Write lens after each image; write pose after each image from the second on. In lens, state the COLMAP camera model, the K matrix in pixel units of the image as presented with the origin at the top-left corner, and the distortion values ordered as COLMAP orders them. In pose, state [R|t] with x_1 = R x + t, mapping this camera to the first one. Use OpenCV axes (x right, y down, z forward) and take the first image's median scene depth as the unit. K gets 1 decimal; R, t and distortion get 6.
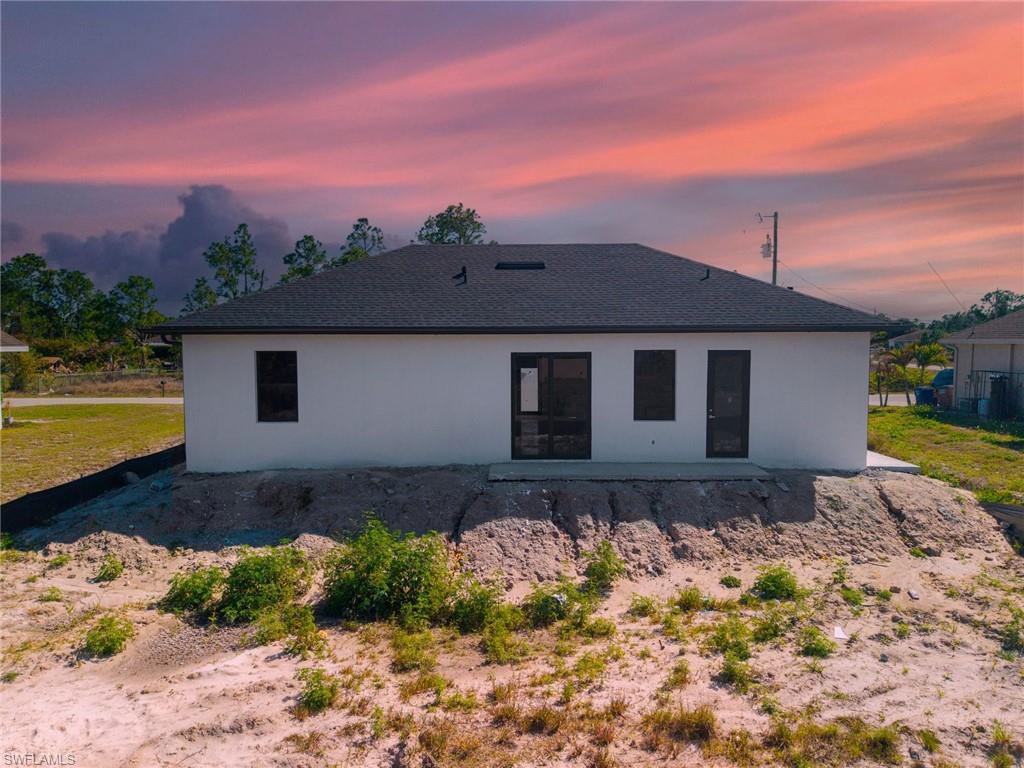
lens RADIAL K [[682.2, 0, 513.7], [0, 682.2, 390.7], [0, 0, 1]] dist [0.010184, -0.002225]
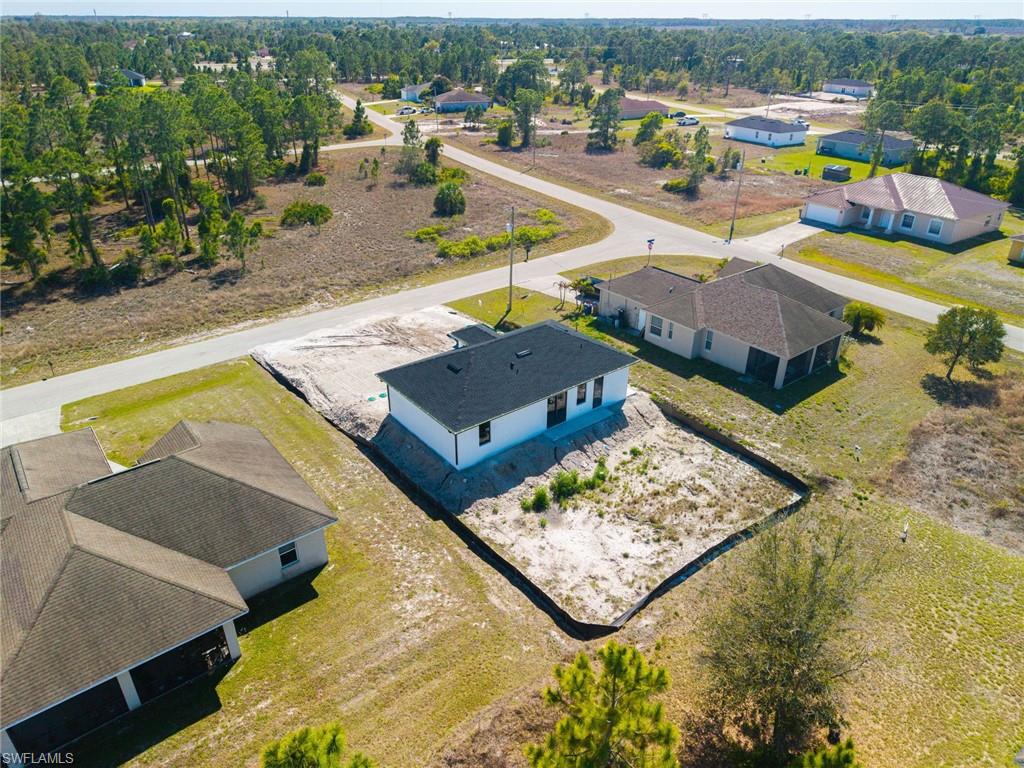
lens RADIAL K [[682.2, 0, 513.7], [0, 682.2, 390.7], [0, 0, 1]] dist [0.010184, -0.002225]
pose [[0.774239, -0.290085, 0.562499, -1.810817], [0.025544, 0.902372, 0.430201, -1.387153], [-0.632378, -0.318710, 0.706061, -1.016310]]
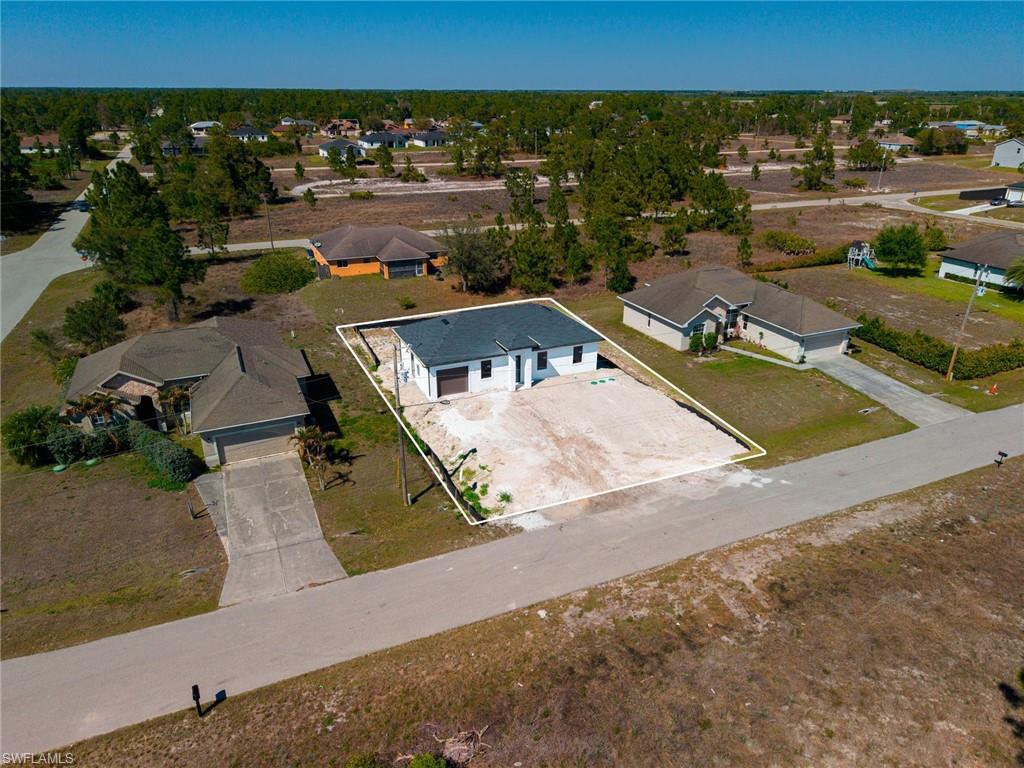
lens RADIAL K [[682.2, 0, 513.7], [0, 682.2, 390.7], [0, 0, 1]] dist [0.010184, -0.002225]
pose [[-0.907770, 0.177228, -0.380190, 1.499991], [-0.017929, 0.889139, 0.457286, -1.620545], [0.419085, 0.421927, -0.803956, 4.668721]]
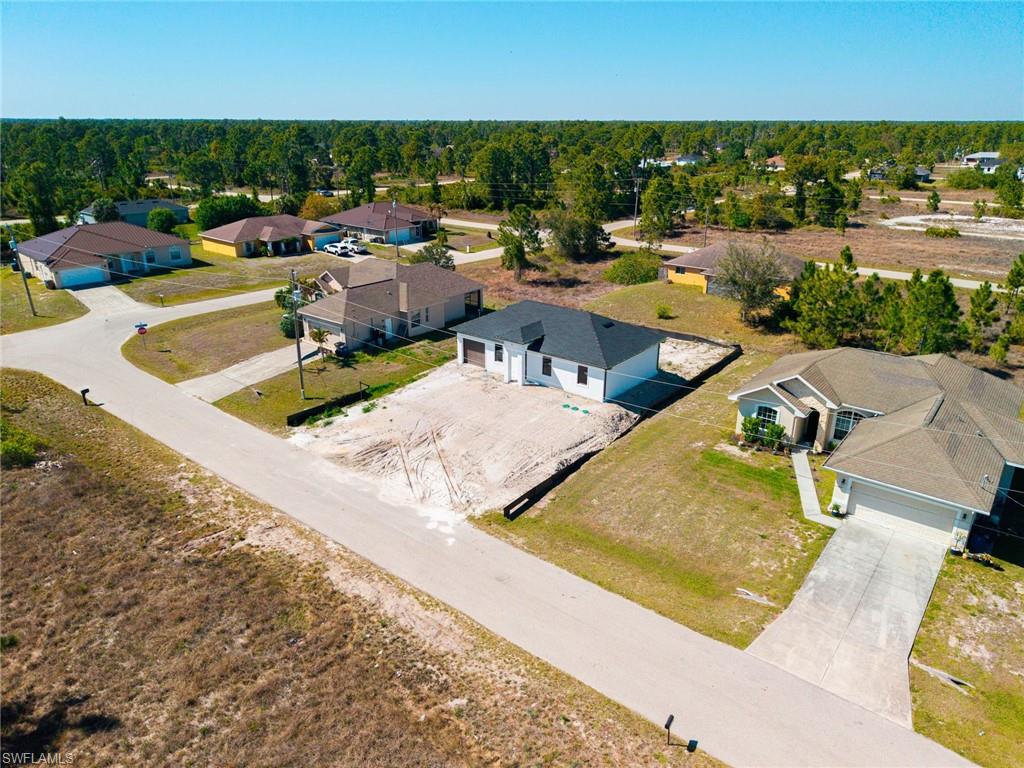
lens RADIAL K [[682.2, 0, 513.7], [0, 682.2, 390.7], [0, 0, 1]] dist [0.010184, -0.002225]
pose [[-0.789522, -0.216052, 0.574436, -2.098273], [0.044150, 0.913567, 0.404284, -1.388744], [-0.612132, 0.344552, -0.711743, 4.343194]]
